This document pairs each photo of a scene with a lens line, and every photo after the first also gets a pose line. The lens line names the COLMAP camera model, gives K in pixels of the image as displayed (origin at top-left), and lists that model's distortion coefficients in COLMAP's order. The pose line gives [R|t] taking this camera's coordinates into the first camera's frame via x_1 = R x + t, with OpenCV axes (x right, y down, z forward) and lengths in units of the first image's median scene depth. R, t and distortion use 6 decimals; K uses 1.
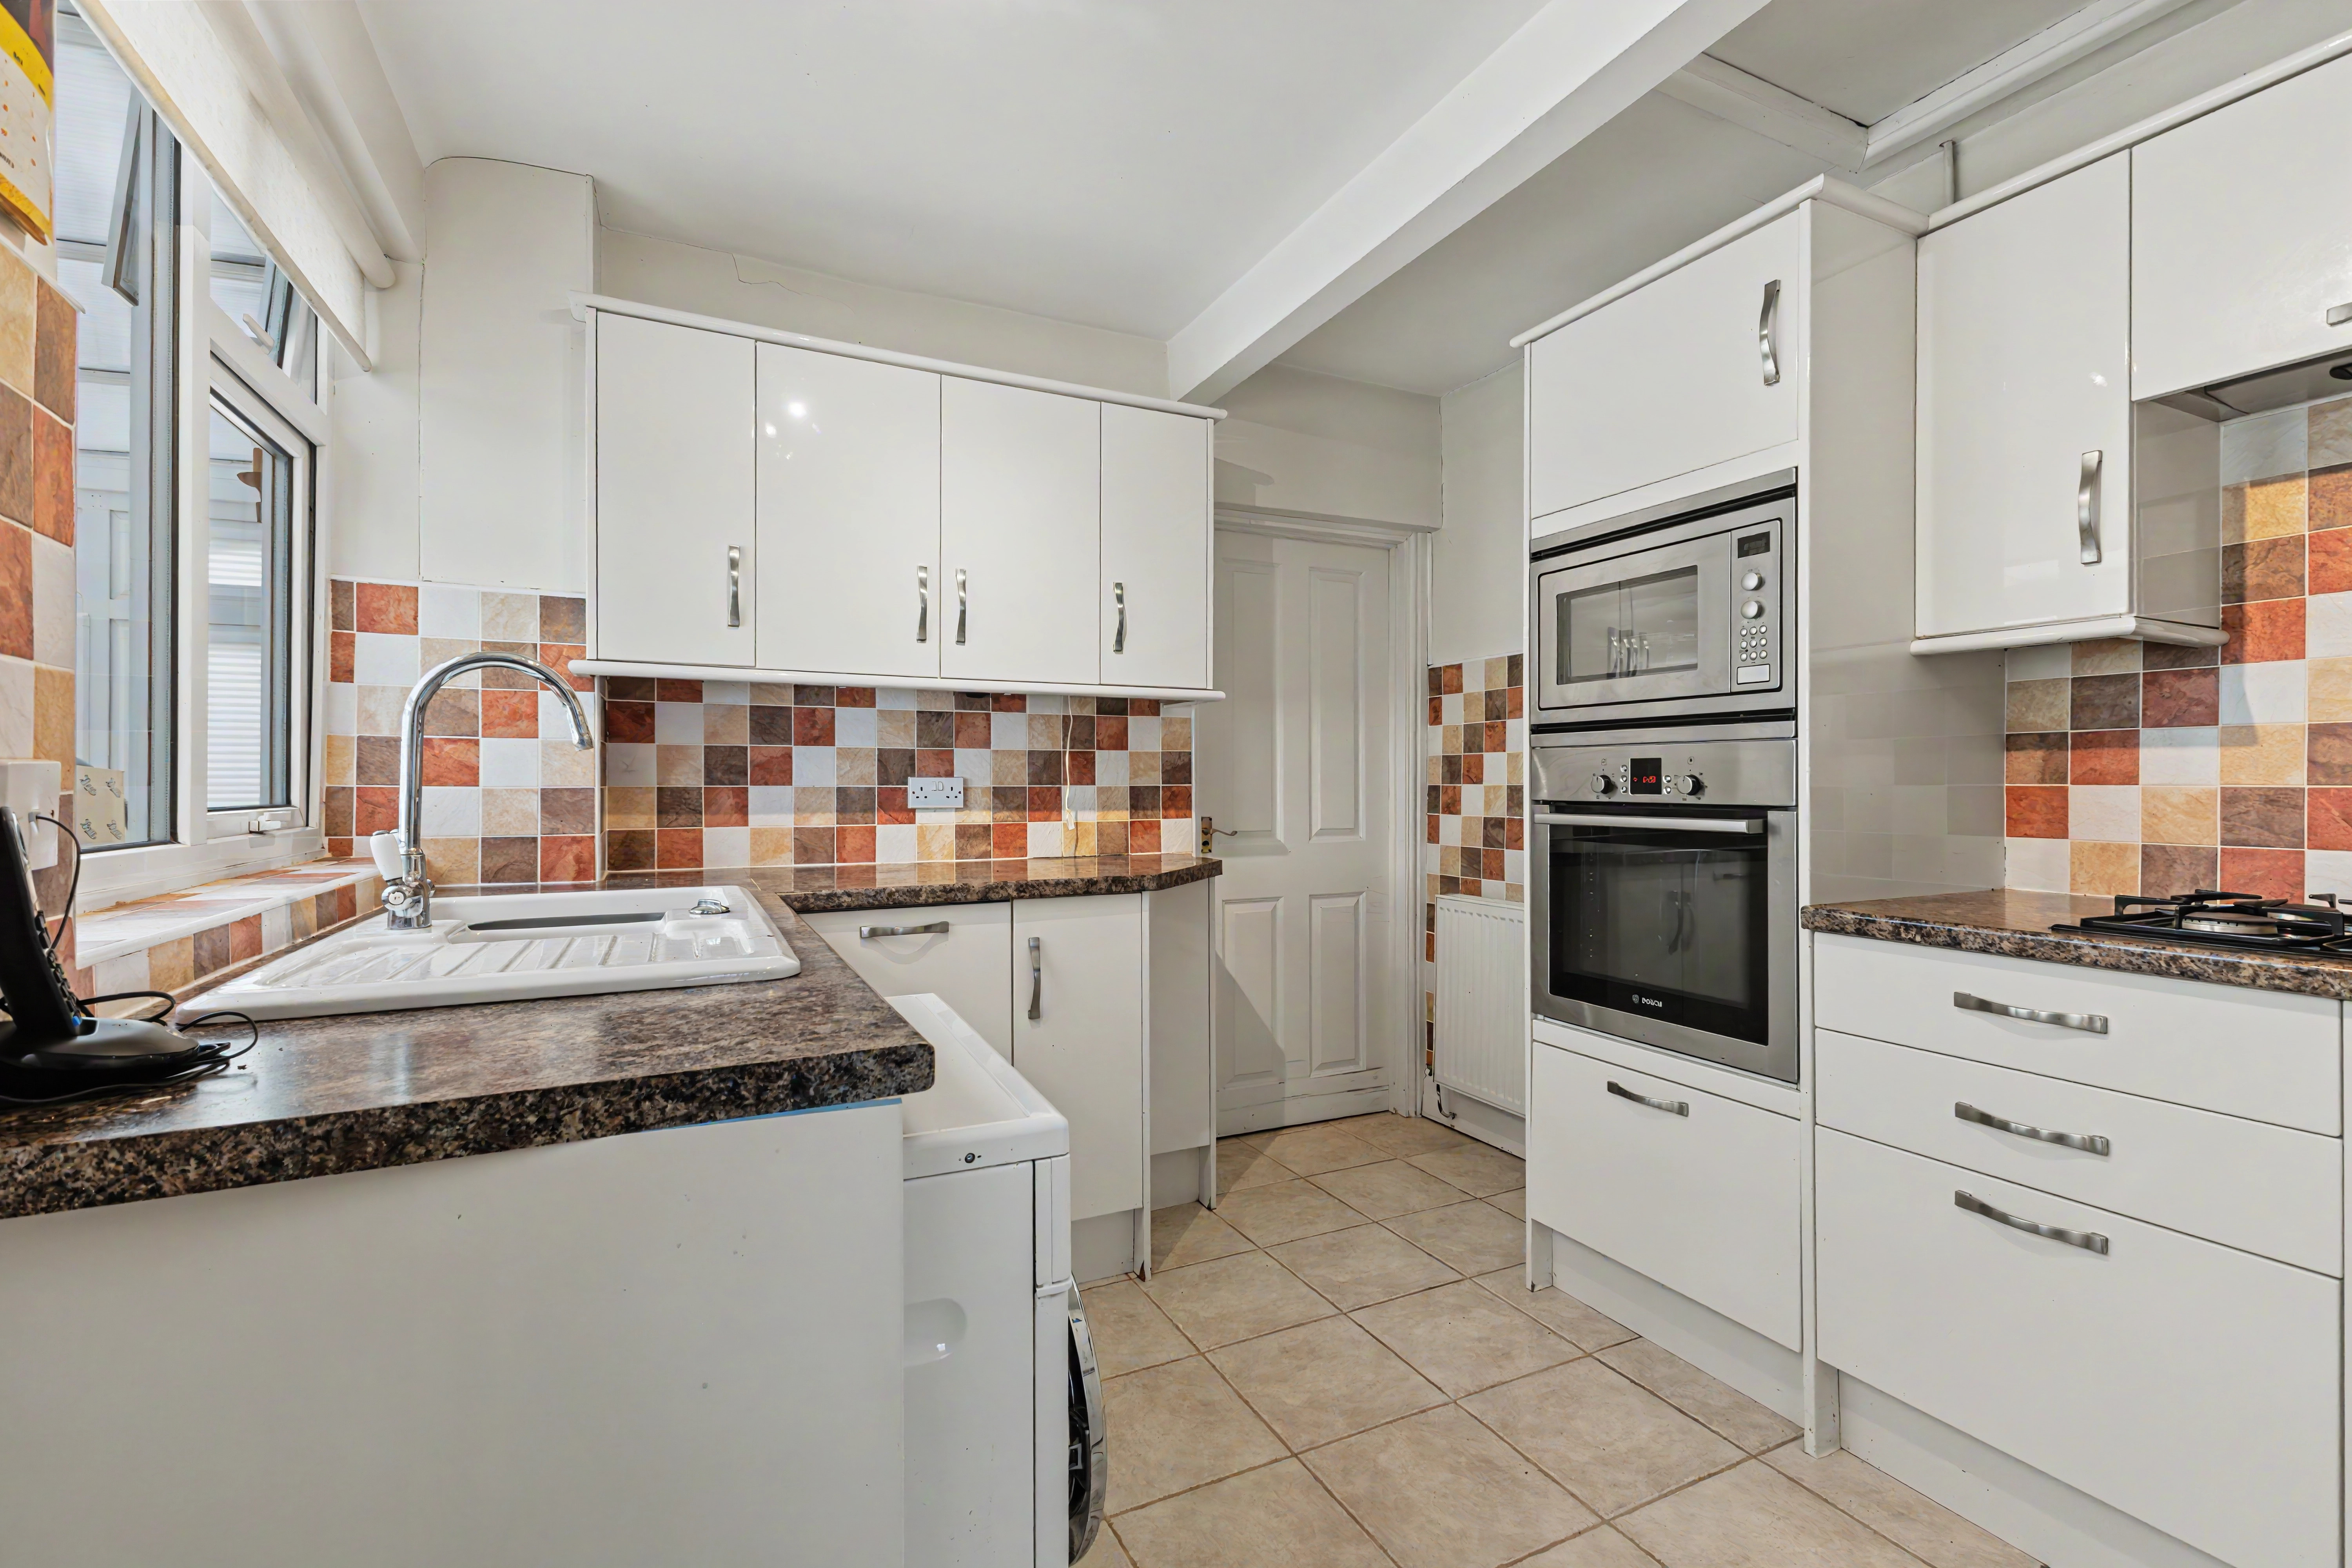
lens RADIAL K [[1032.5, 0, 1159.9], [0, 1032.5, 777.2], [0, 0, 1]] dist [0.002009, 0.000263]
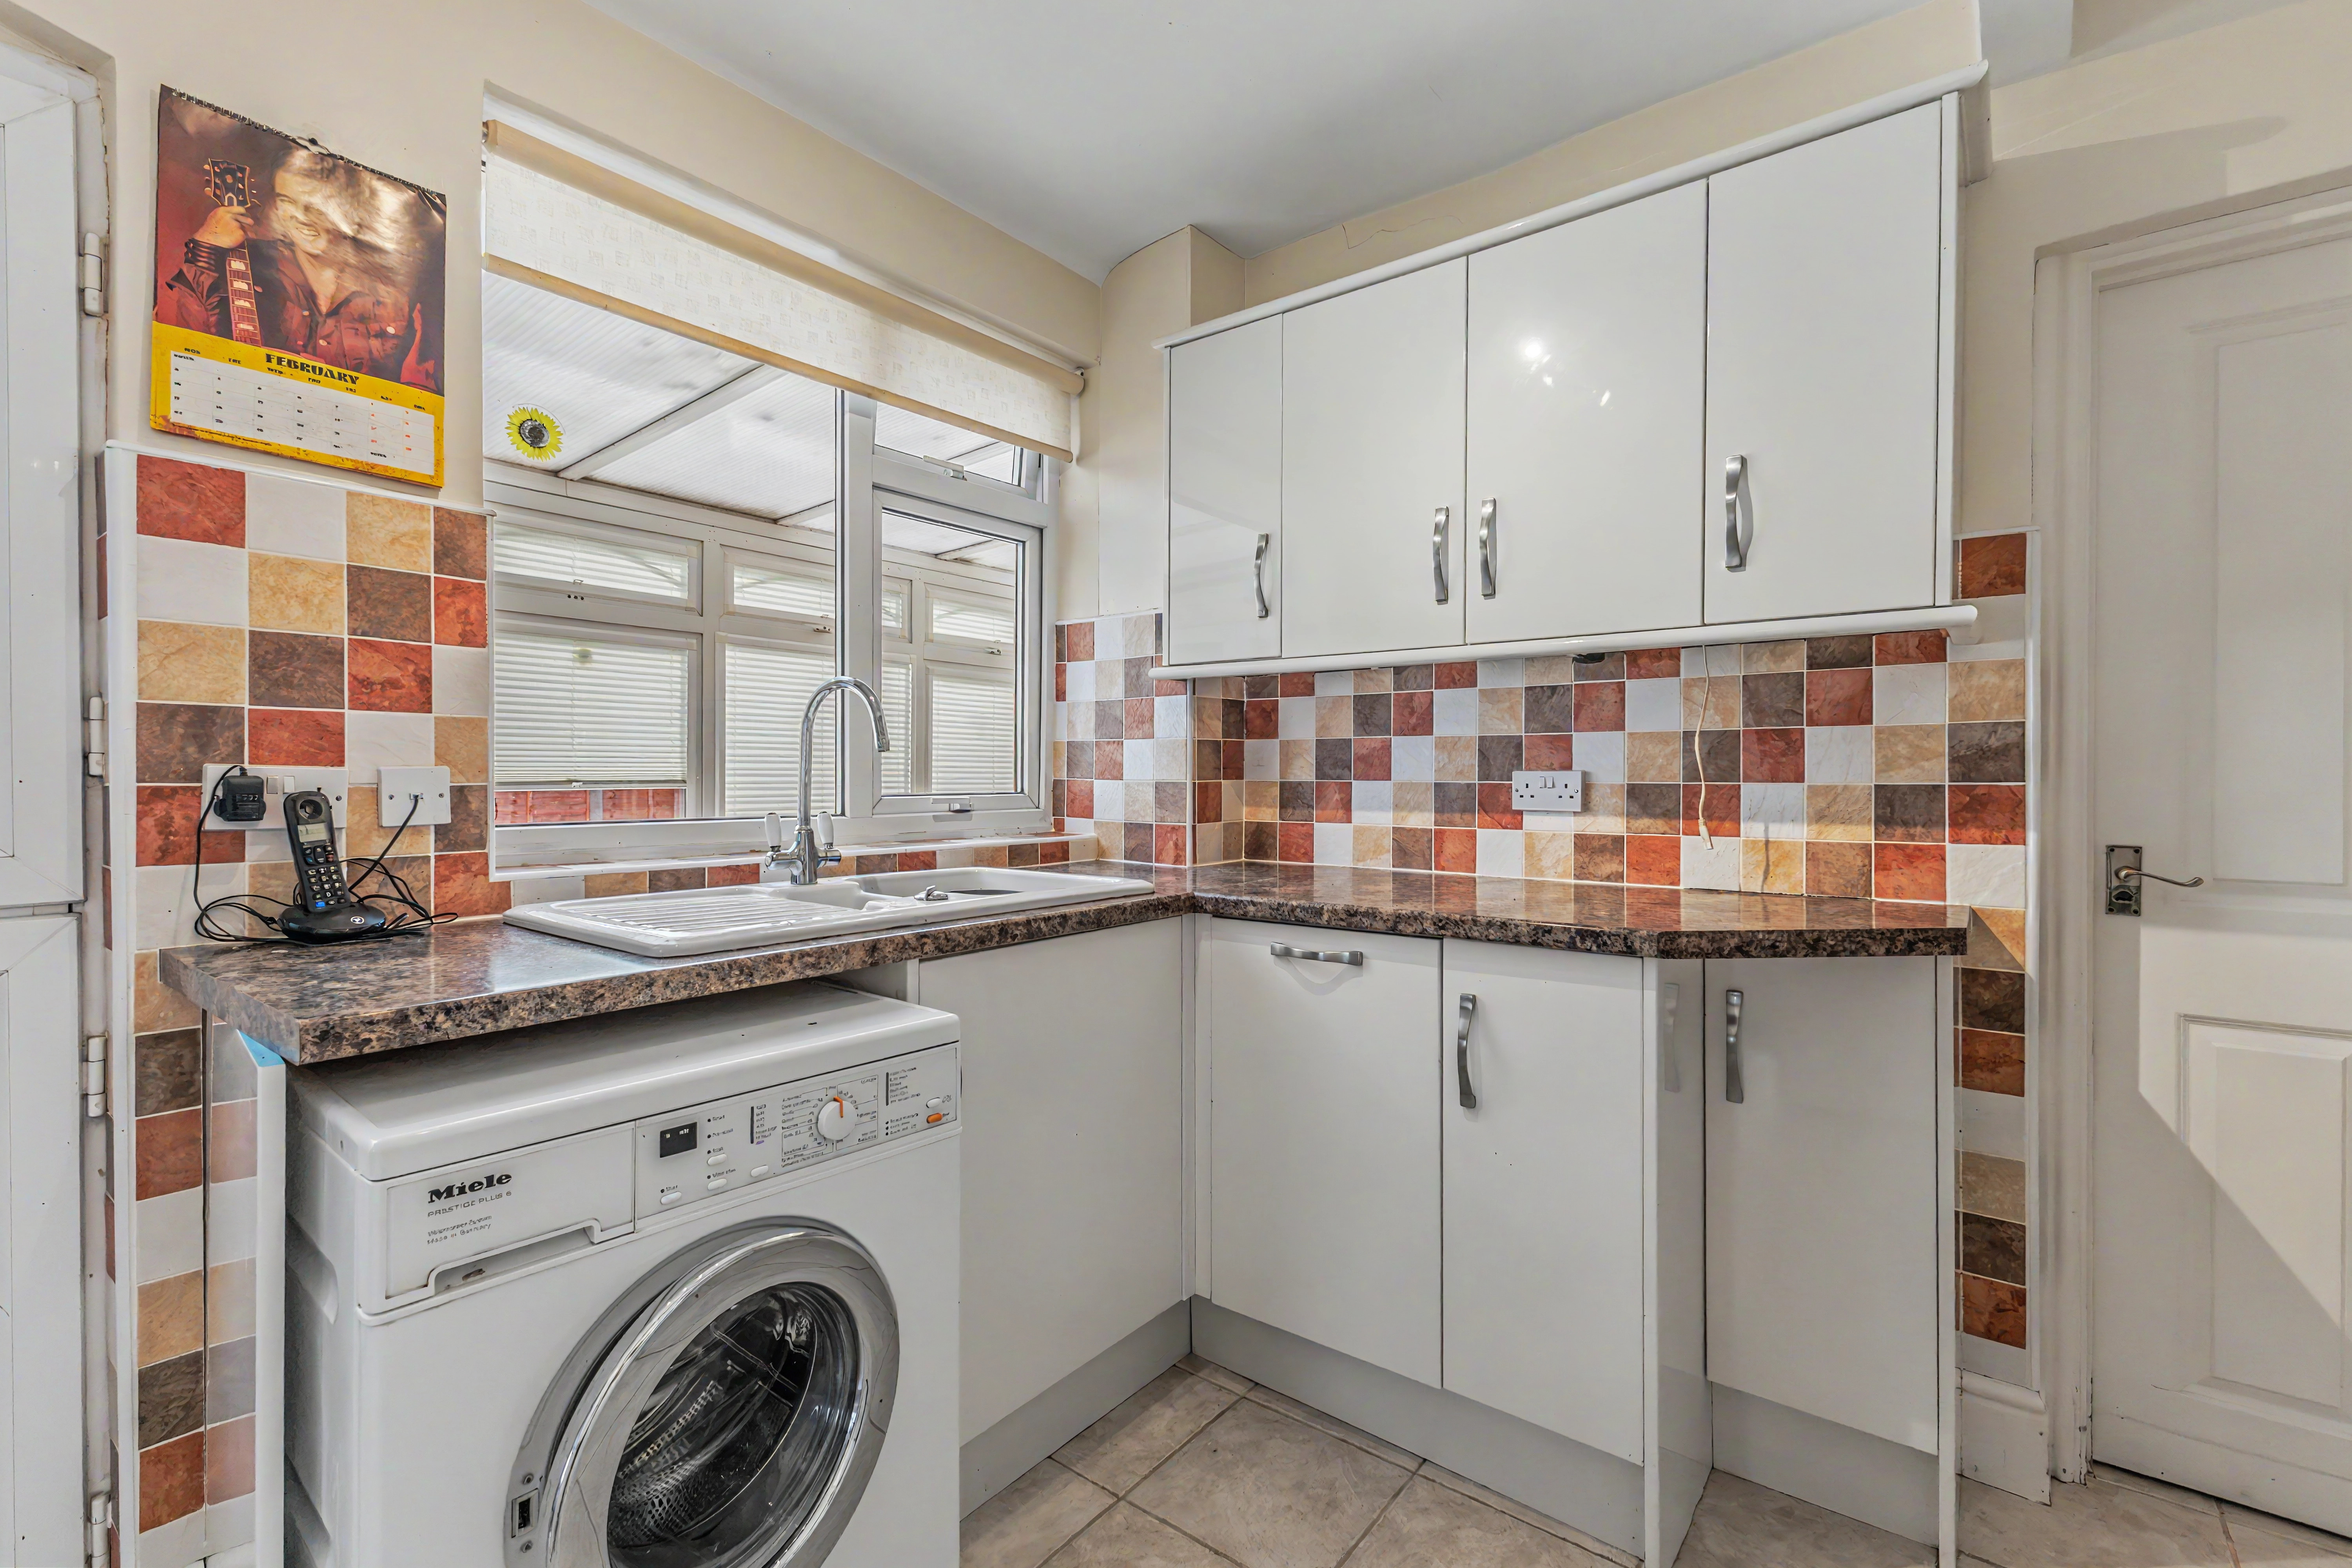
lens RADIAL K [[1032.5, 0, 1174.9], [0, 1032.5, 781.8], [0, 0, 1]] dist [0.002009, 0.000263]
pose [[0.445511, 0.007980, -0.895241, 0.364274], [0.004376, 0.999929, 0.011091, -0.001553], [0.895266, -0.008859, 0.445445, 0.423410]]
